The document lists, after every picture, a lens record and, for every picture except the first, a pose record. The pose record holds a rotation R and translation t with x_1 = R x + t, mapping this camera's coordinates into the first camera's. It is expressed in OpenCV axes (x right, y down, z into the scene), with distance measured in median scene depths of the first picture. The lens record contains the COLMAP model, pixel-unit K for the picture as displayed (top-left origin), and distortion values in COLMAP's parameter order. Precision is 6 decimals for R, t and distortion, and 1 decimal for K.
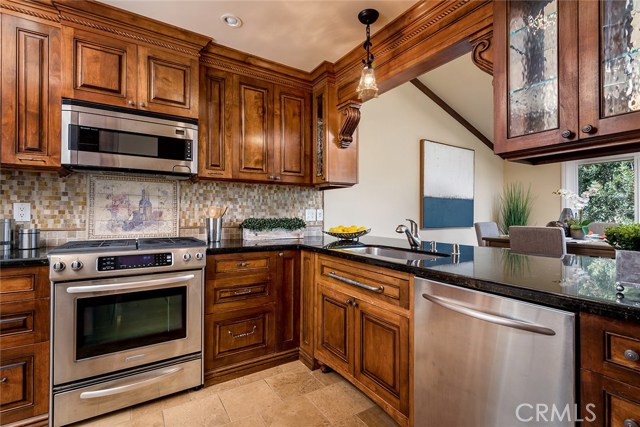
lens RADIAL K [[308.8, 0, 320.1], [0, 308.8, 211.2], [0, 0, 1]] dist [-0.001976, 0.000047]
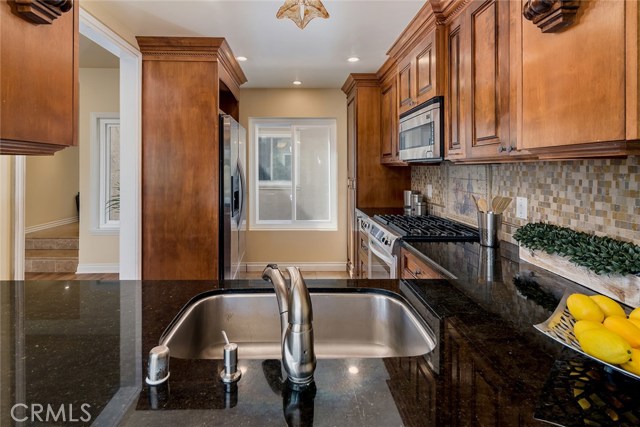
lens RADIAL K [[308.8, 0, 303.4], [0, 308.8, 169.8], [0, 0, 1]] dist [-0.001976, 0.000047]
pose [[-0.536252, -0.006472, -0.844033, 0.439885], [-0.007262, 0.999969, -0.003054, -0.062286], [0.844027, 0.004492, -0.536282, 0.904856]]
